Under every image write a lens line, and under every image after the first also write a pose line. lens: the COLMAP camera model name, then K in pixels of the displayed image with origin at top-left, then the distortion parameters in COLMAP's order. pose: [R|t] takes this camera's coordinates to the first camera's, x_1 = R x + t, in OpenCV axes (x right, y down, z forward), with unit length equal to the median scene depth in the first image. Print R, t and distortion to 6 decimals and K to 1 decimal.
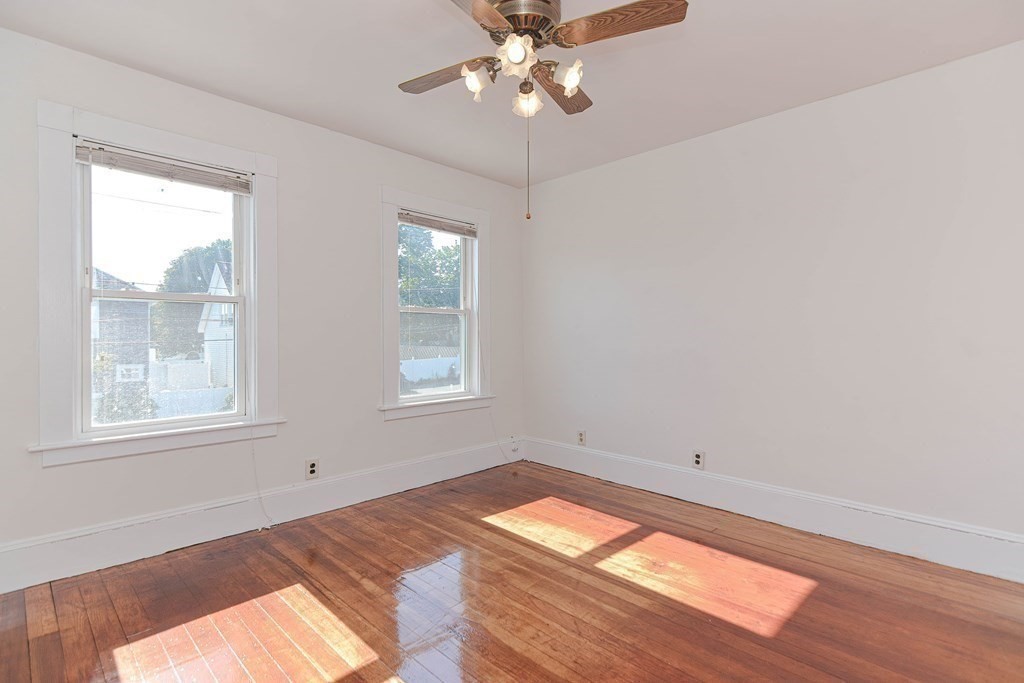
lens RADIAL K [[506.2, 0, 518.2], [0, 506.2, 341.9], [0, 0, 1]] dist [0.015201, -0.005456]
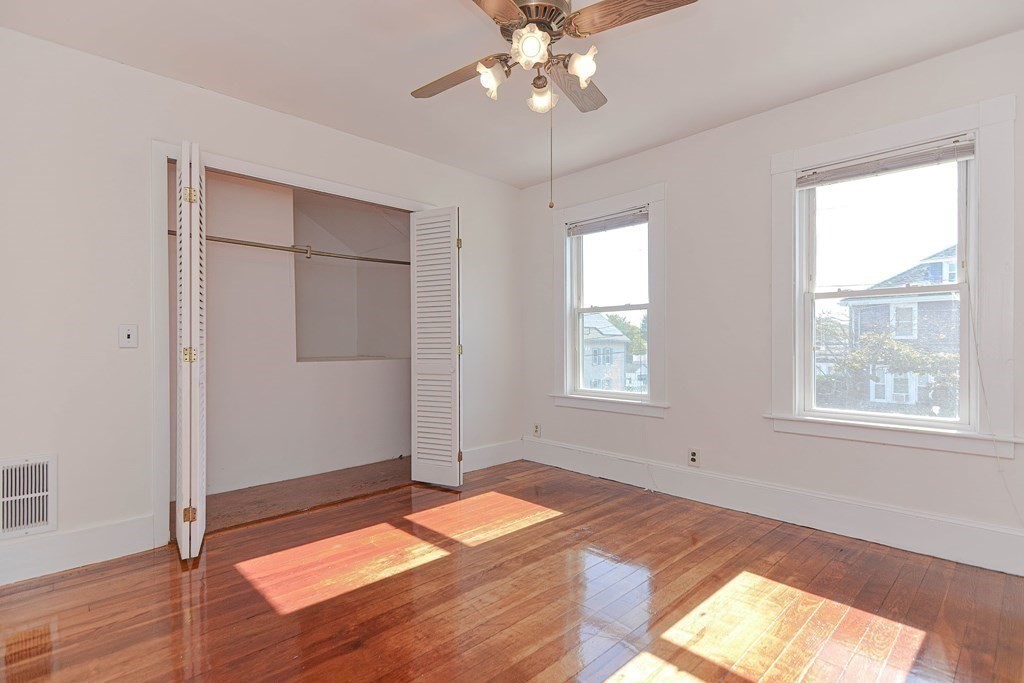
lens RADIAL K [[506.2, 0, 508.9], [0, 506.2, 339.8], [0, 0, 1]] dist [0.015201, -0.005456]
pose [[-0.045729, 0.003435, -0.998948, 0.798491], [-0.001688, 0.999992, 0.003515, -0.001803], [0.998952, 0.001847, -0.045723, 0.767202]]
